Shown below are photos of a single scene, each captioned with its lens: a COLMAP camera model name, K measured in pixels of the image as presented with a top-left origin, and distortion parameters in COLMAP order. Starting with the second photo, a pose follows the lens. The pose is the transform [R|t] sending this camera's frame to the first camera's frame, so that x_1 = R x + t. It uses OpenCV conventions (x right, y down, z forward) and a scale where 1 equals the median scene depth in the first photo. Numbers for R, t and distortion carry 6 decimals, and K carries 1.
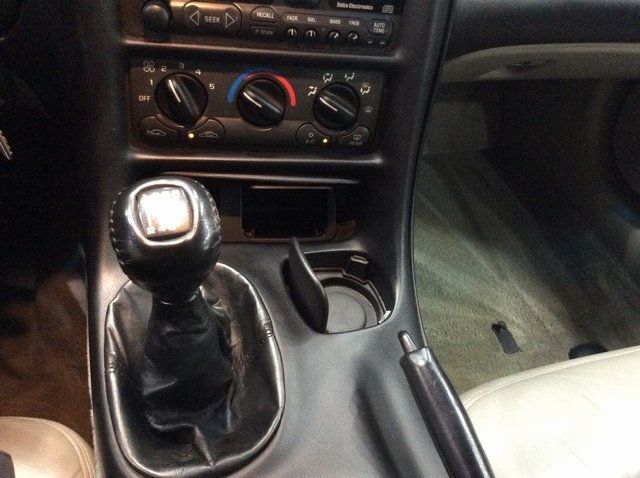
lens RADIAL K [[563.8, 0, 319.2], [0, 563.8, 224.2], [0, 0, 1]] dist [0.150580, -0.356499]
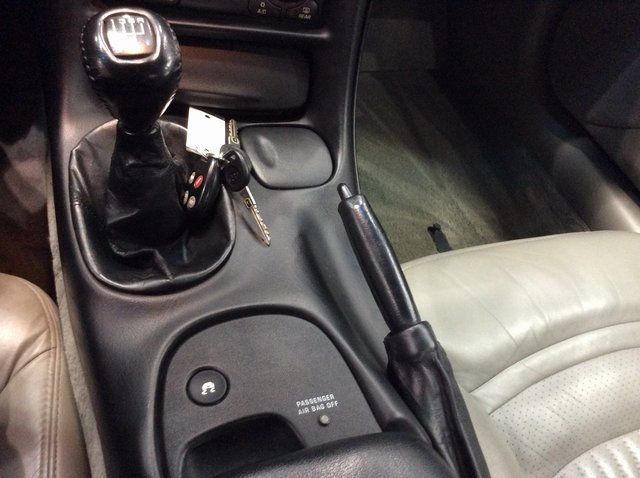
lens RADIAL K [[591.5, 0, 325.6], [0, 591.5, 238.9], [0, 0, 1]] dist [0.097898, -0.182526]
pose [[0.995274, 0.021259, 0.094749, 0.005837], [-0.029035, 0.996253, 0.081464, 0.206965], [-0.092662, -0.083830, 0.992162, -0.183623]]
